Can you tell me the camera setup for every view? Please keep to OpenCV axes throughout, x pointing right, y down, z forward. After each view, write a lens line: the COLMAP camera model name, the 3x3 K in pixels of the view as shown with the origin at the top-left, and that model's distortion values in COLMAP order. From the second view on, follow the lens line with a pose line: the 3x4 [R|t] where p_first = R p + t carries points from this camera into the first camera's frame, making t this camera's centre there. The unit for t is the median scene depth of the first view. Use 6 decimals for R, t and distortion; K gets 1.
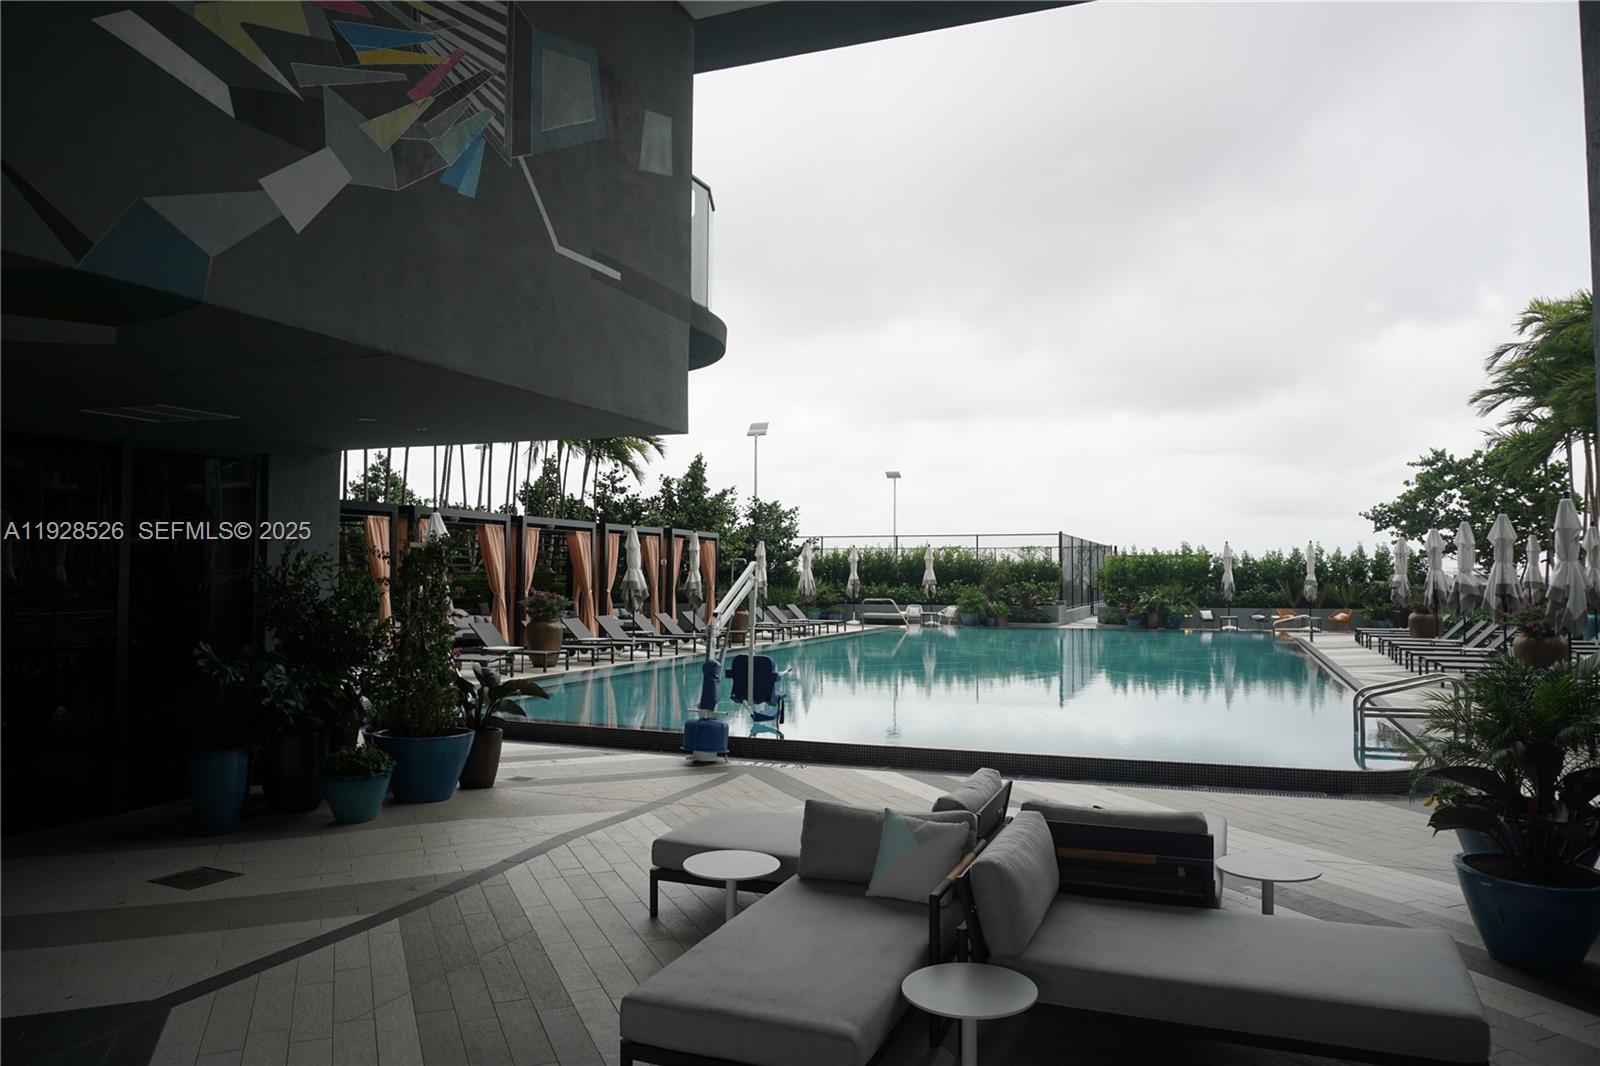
lens RADIAL K [[1057.5, 0, 803.8], [0, 1057.5, 533.1], [0, 0, 1]] dist [-0.061987, 0.034594]
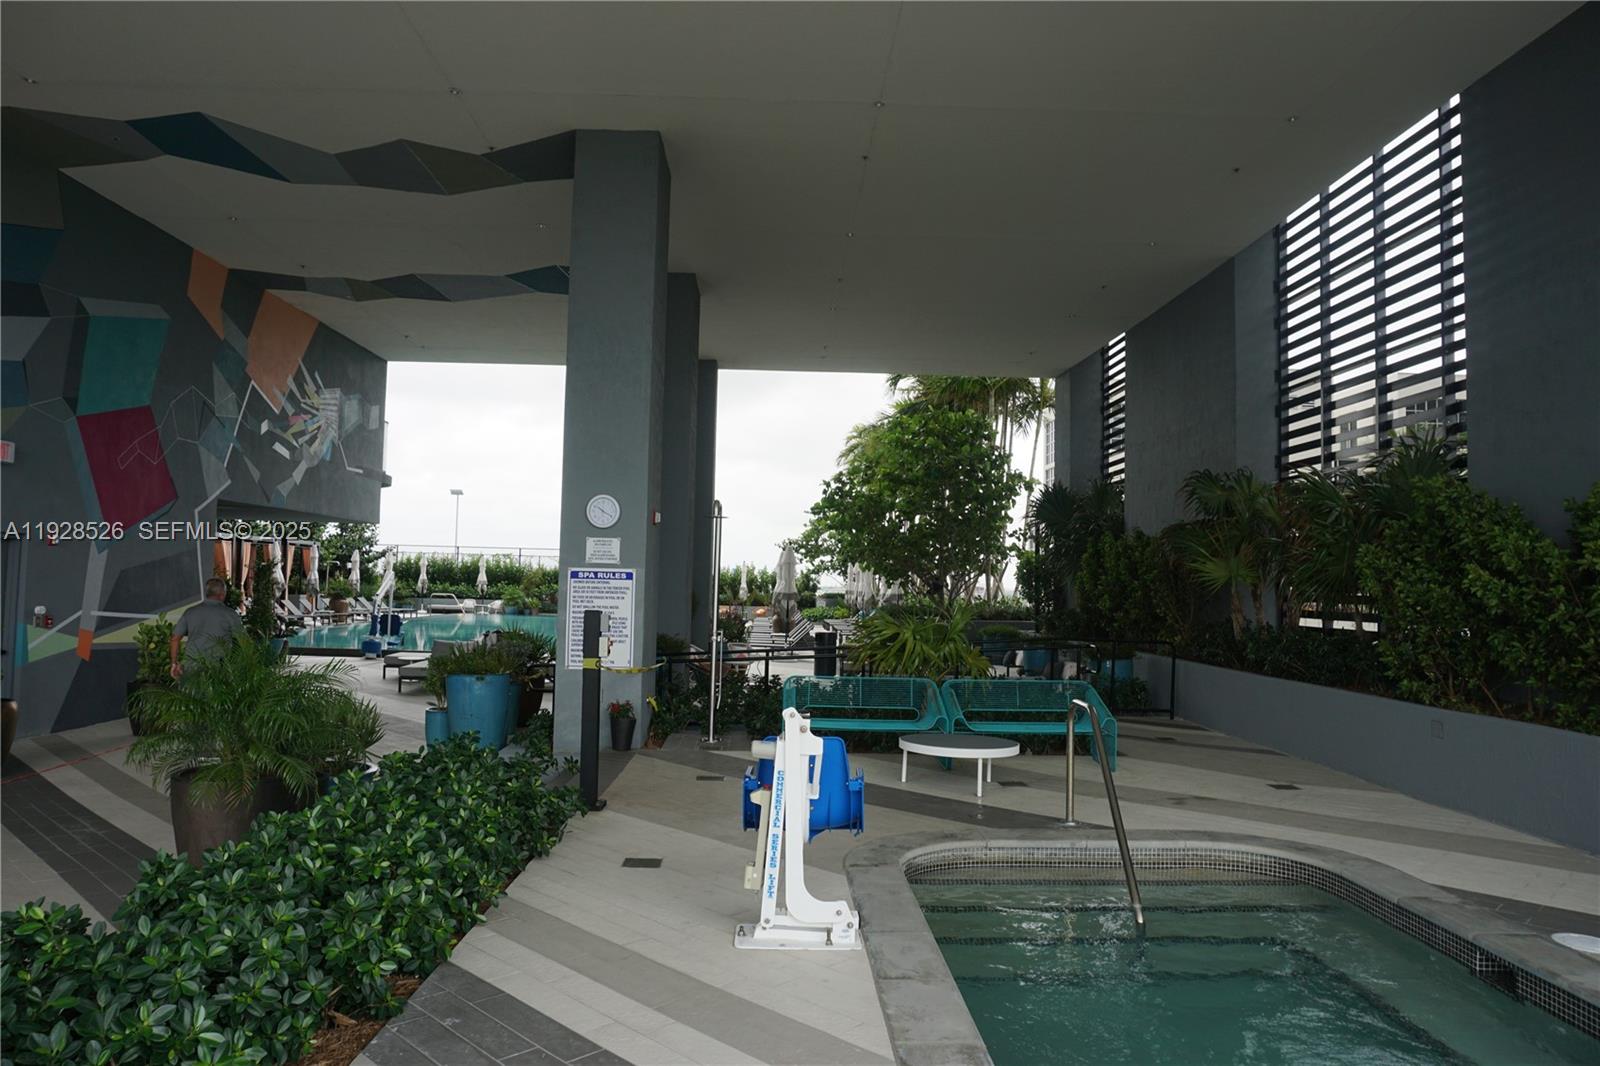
lens RADIAL K [[1057.5, 0, 803.8], [0, 1057.5, 533.1], [0, 0, 1]] dist [-0.061987, 0.034594]
pose [[0.917637, 0.038620, 0.395539, -0.038302], [-0.037795, 0.999237, -0.009881, -0.019301], [-0.395618, -0.005883, 0.918396, -0.402955]]
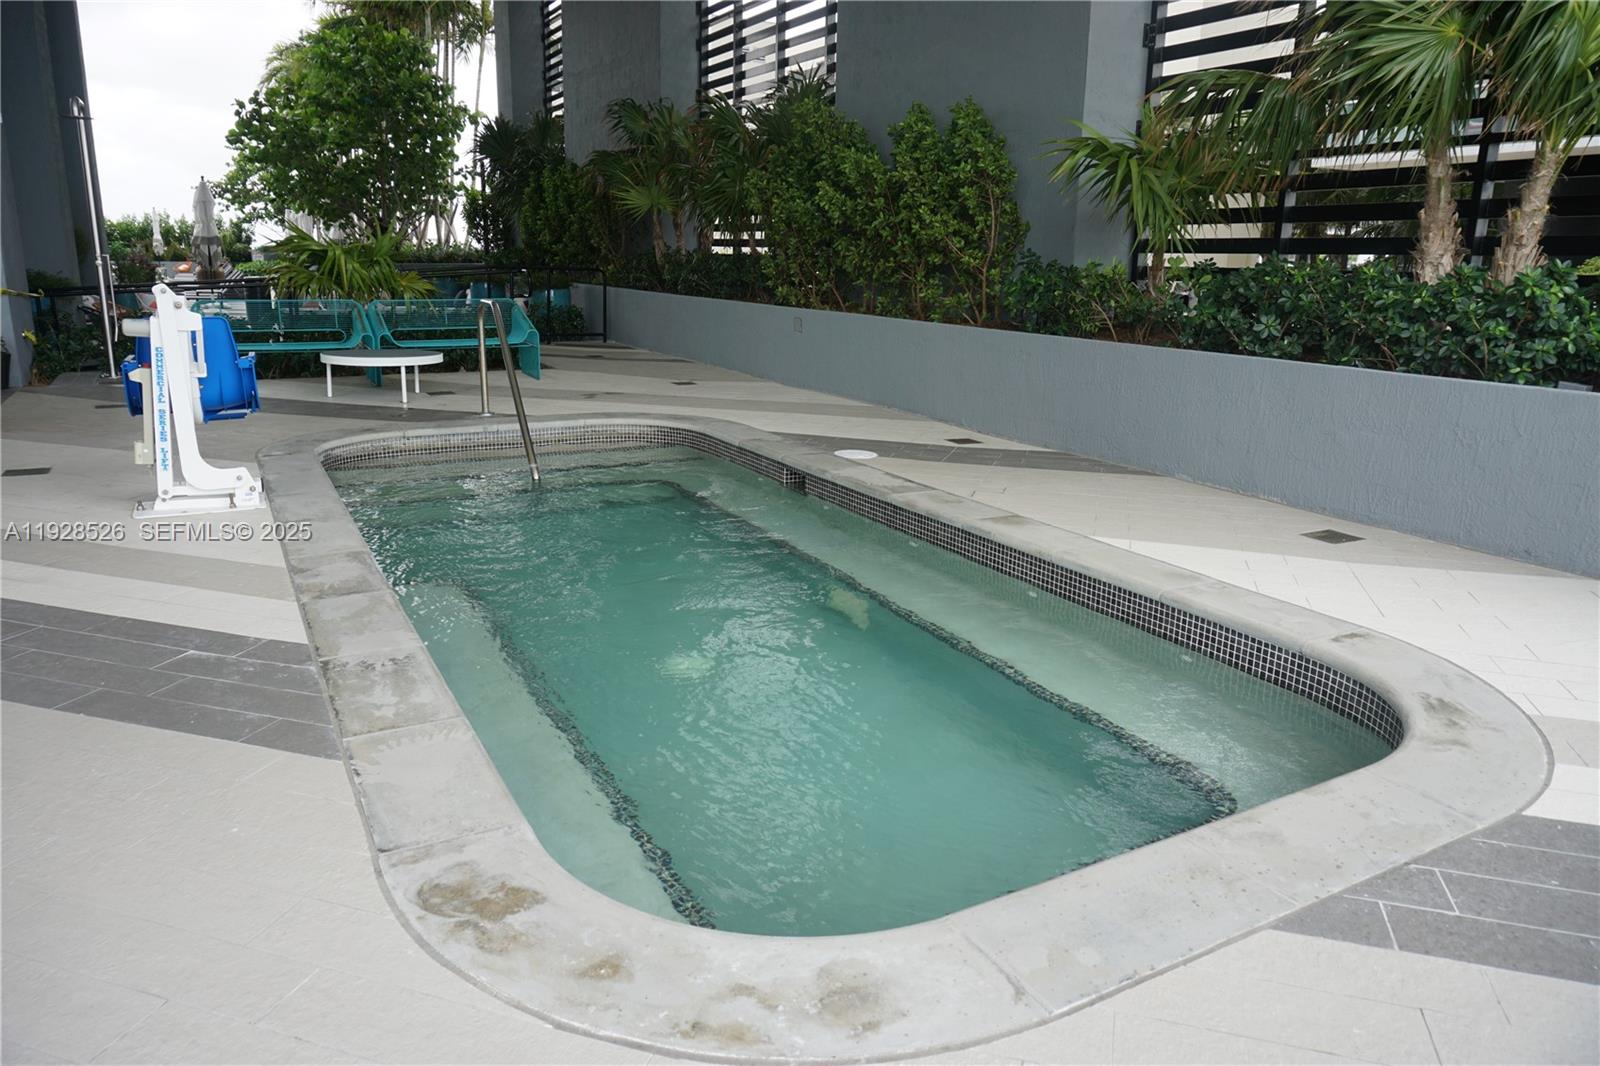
lens RADIAL K [[1057.5, 0, 803.8], [0, 1057.5, 533.1], [0, 0, 1]] dist [-0.061987, 0.034594]
pose [[0.632403, -0.180089, 0.753415, -0.039472], [-0.057241, 0.959078, 0.277295, -0.006227], [-0.772522, -0.218489, 0.596215, -0.435433]]
